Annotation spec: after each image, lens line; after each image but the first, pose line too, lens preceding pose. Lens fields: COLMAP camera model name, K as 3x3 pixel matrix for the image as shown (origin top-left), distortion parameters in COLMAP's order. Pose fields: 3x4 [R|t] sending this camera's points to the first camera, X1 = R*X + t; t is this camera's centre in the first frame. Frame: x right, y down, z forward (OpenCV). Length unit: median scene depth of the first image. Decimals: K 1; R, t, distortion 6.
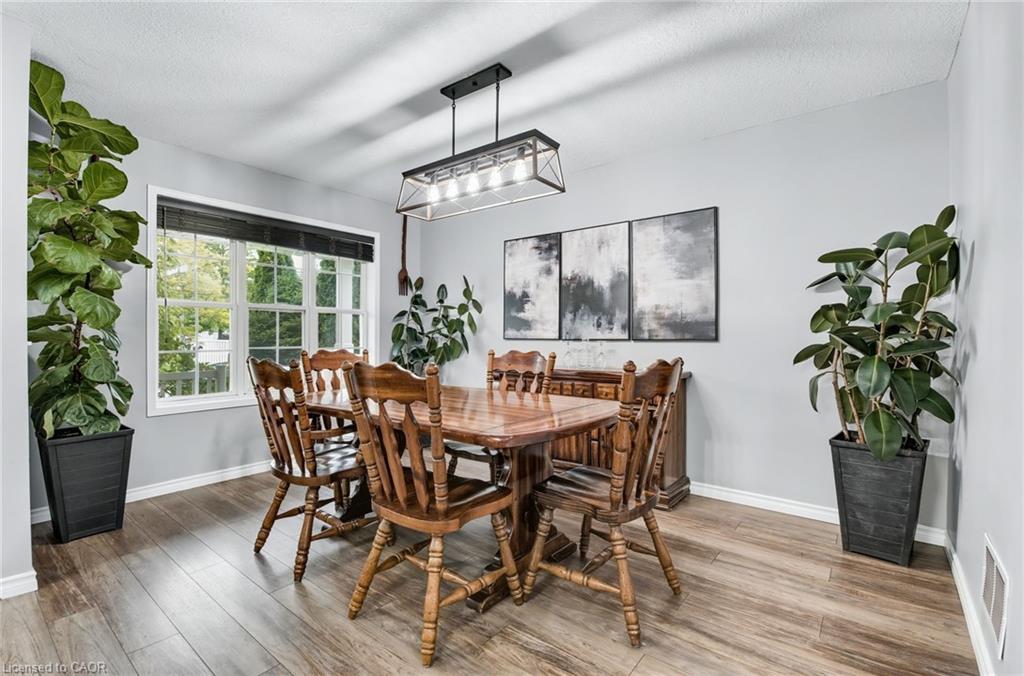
lens RADIAL K [[467.2, 0, 511.5], [0, 467.2, 337.0], [0, 0, 1]] dist [0.005052, 0.000340]
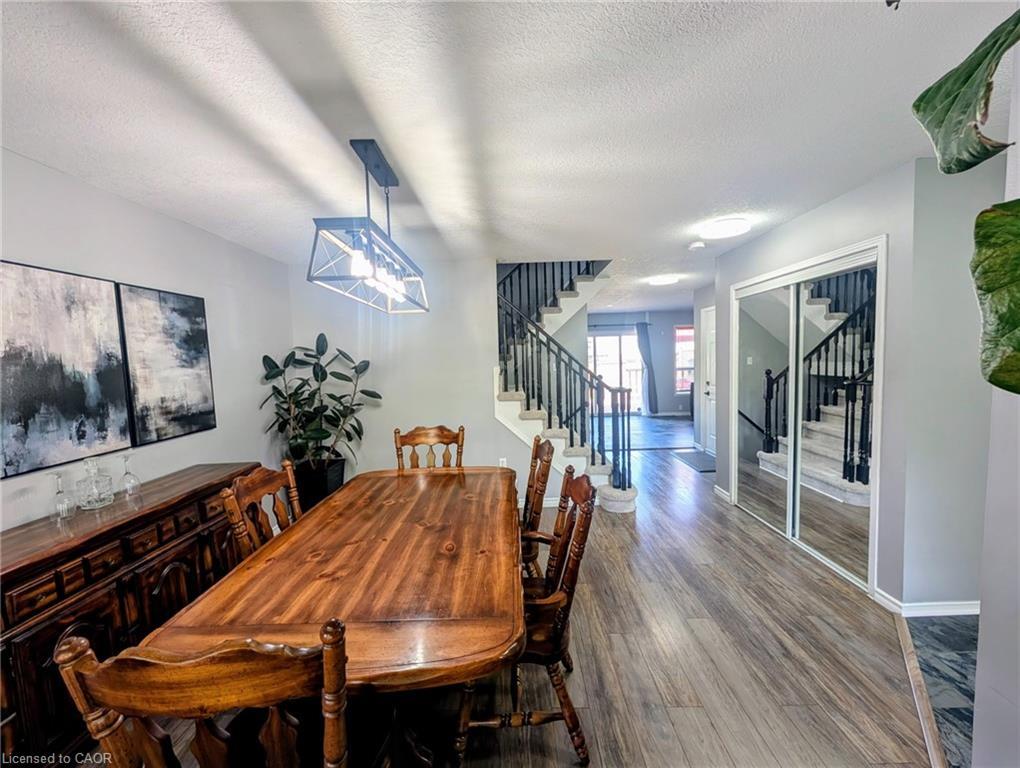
lens RADIAL K [[407.5, 0, 510.5], [0, 407.5, 387.7], [0, 0, 1]] dist [0.000055, -0.000005]
pose [[-0.628954, -0.045014, 0.776138, -0.624577], [0.022742, 0.996830, 0.076244, -0.124488], [-0.777110, 0.065605, -0.625936, 0.953559]]
